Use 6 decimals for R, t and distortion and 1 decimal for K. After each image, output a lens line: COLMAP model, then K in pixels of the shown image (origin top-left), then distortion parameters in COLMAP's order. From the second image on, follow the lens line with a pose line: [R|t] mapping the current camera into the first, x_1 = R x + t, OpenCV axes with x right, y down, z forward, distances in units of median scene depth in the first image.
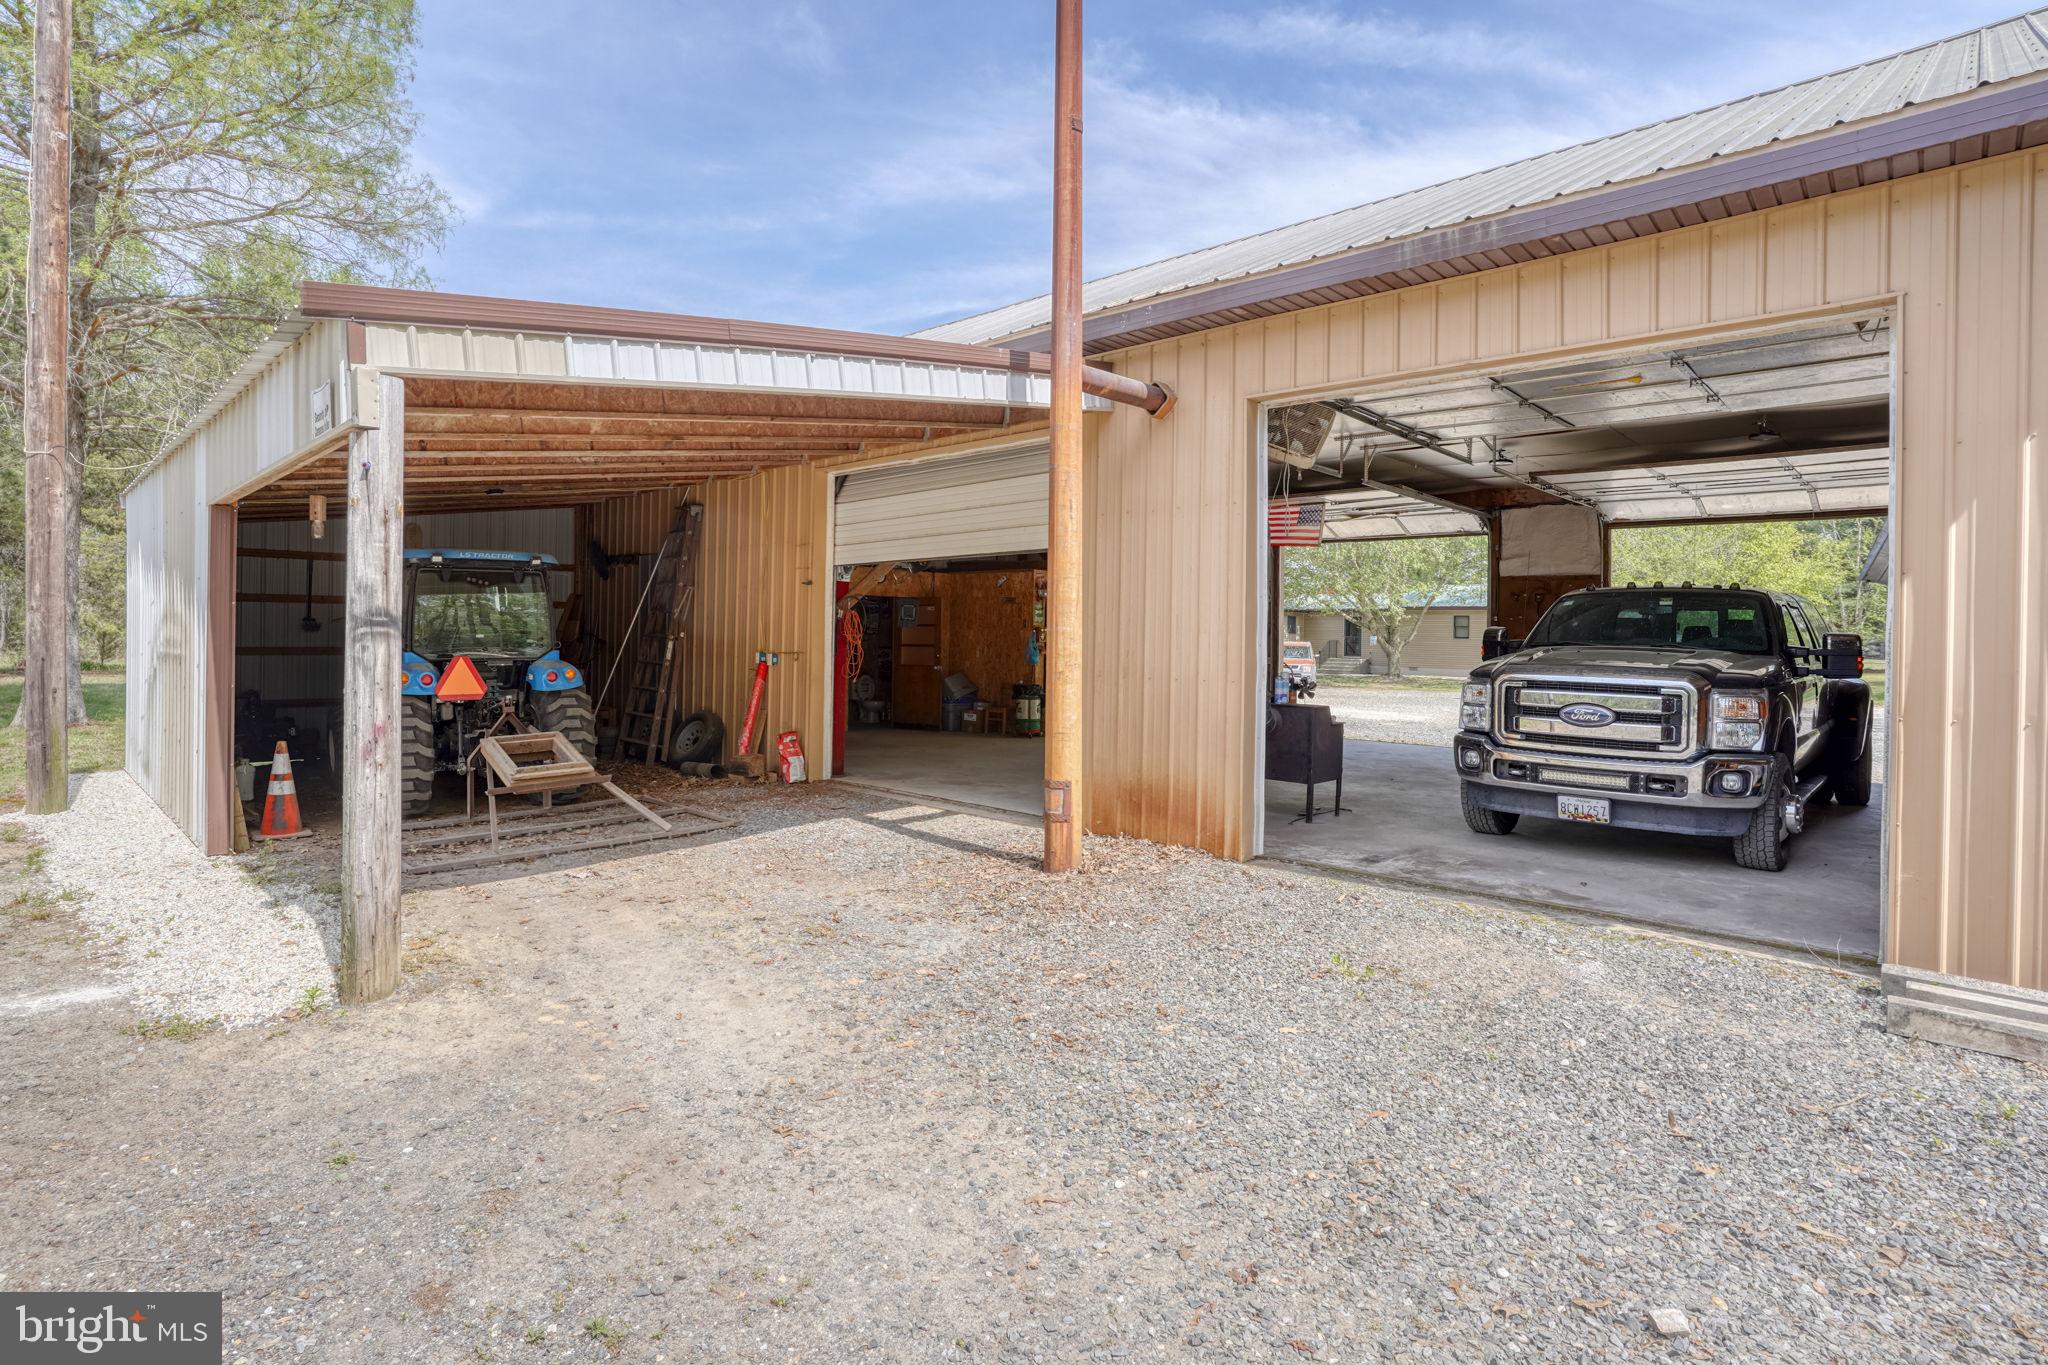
lens RADIAL K [[1026.3, 0, 1024.2], [0, 1026.3, 643.0], [0, 0, 1]] dist [-0.088056, 0.042220]
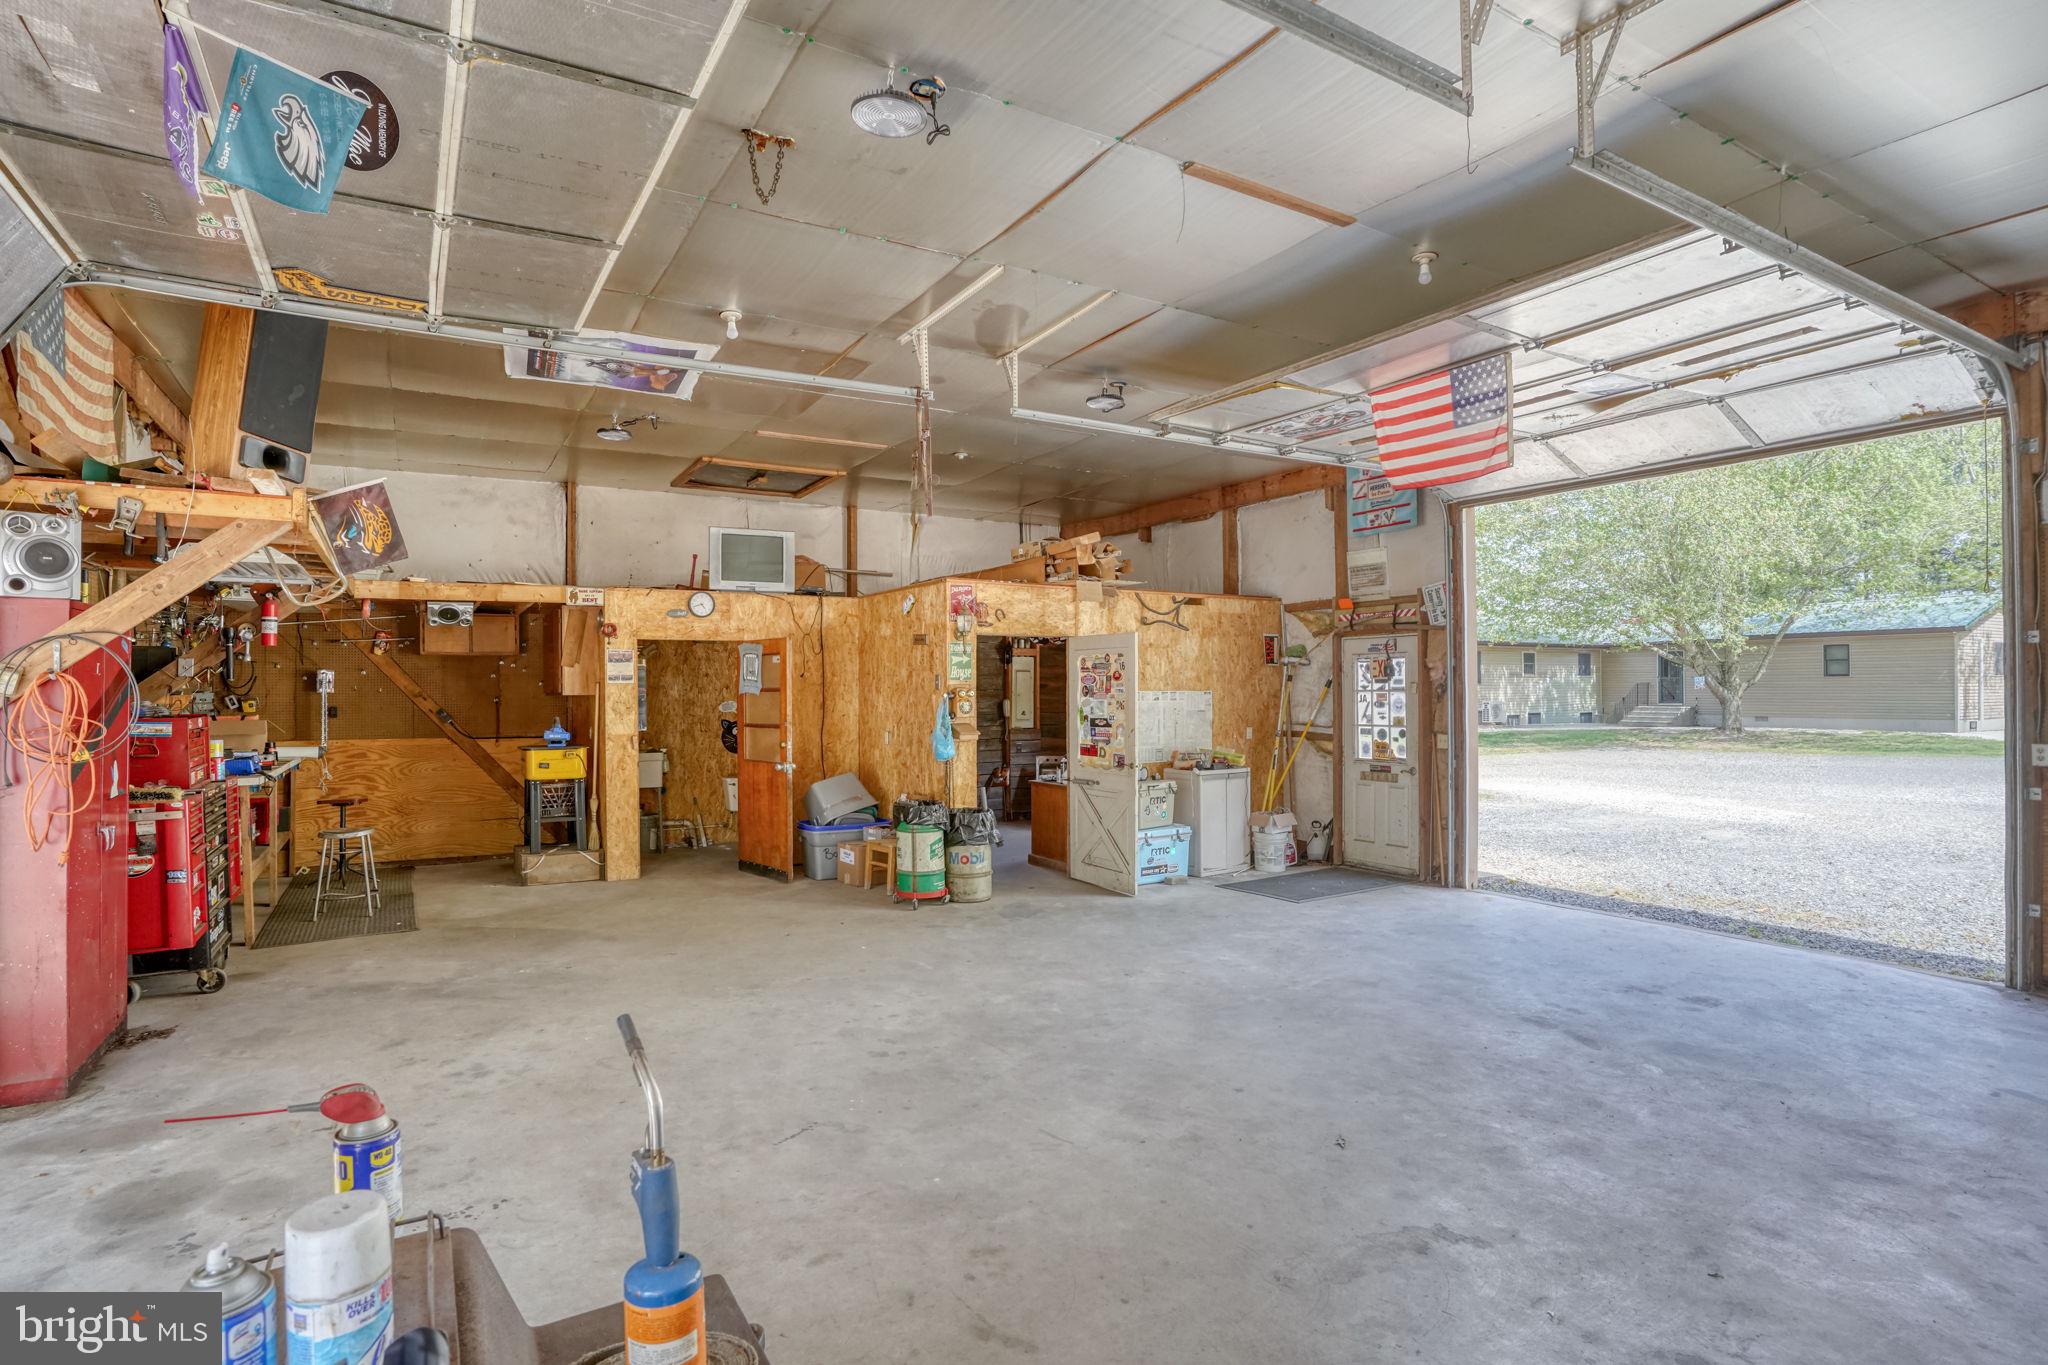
lens RADIAL K [[1009.6, 0, 1037.4], [0, 1009.6, 678.5], [0, 0, 1]] dist [-0.075159, 0.034519]
pose [[0.964205, -0.025628, -0.263916, 0.069239], [0.021941, 0.999616, -0.016909, -0.003998], [0.264248, 0.010513, 0.964398, 0.187684]]
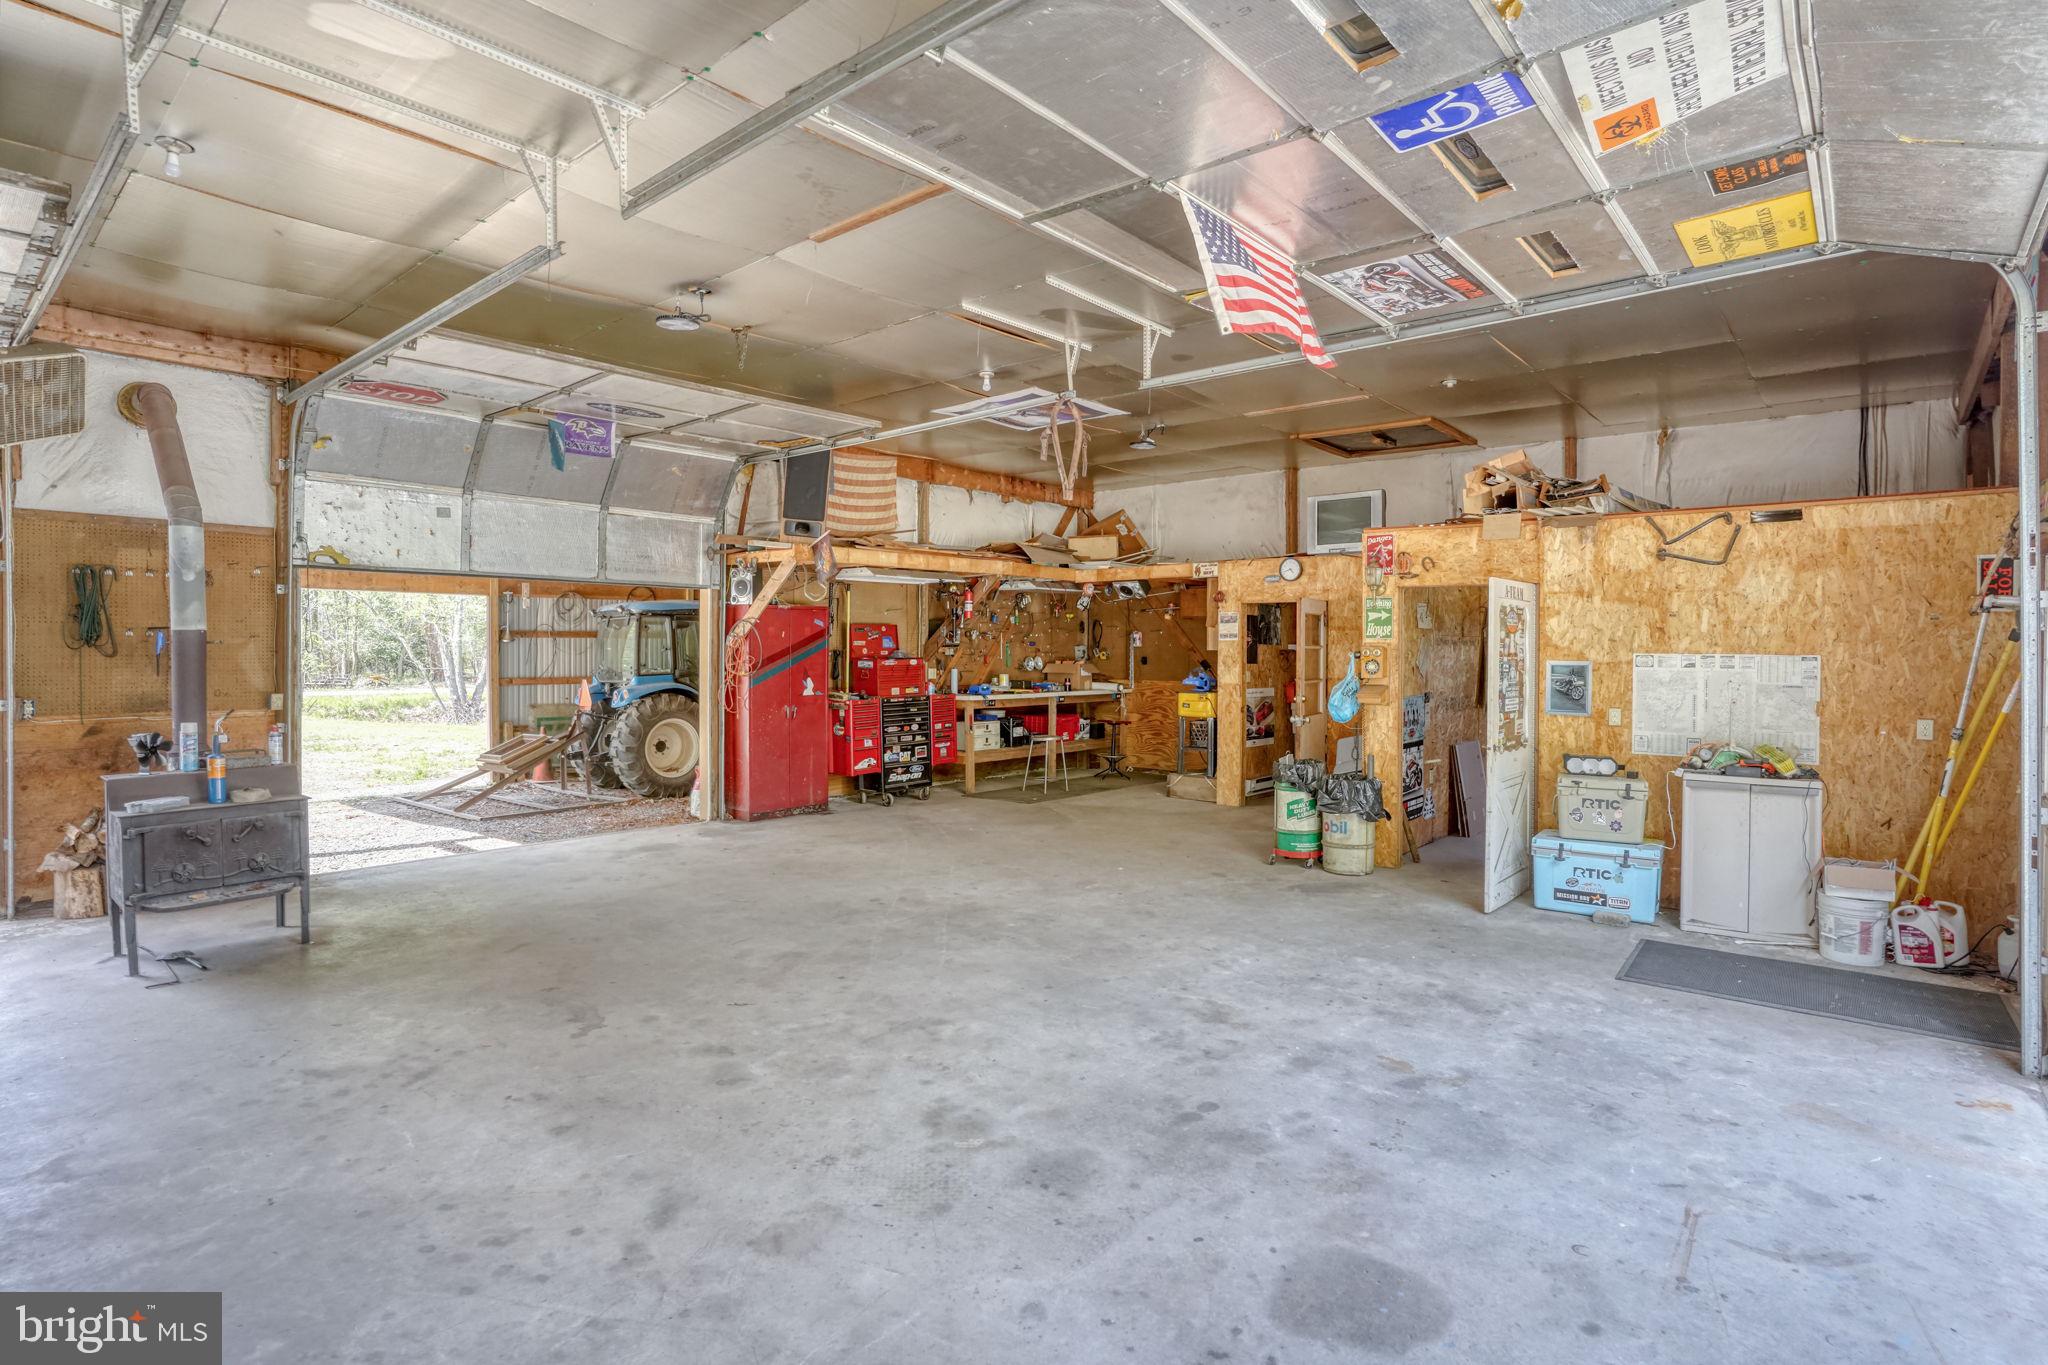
lens RADIAL K [[1026.3, 0, 1024.2], [0, 1026.3, 643.0], [0, 0, 1]] dist [-0.088056, 0.042220]
pose [[0.060479, -0.019047, -0.997988, 0.177621], [-0.003808, 0.999806, -0.019312, -0.002768], [0.998162, 0.004968, 0.060394, 0.294676]]
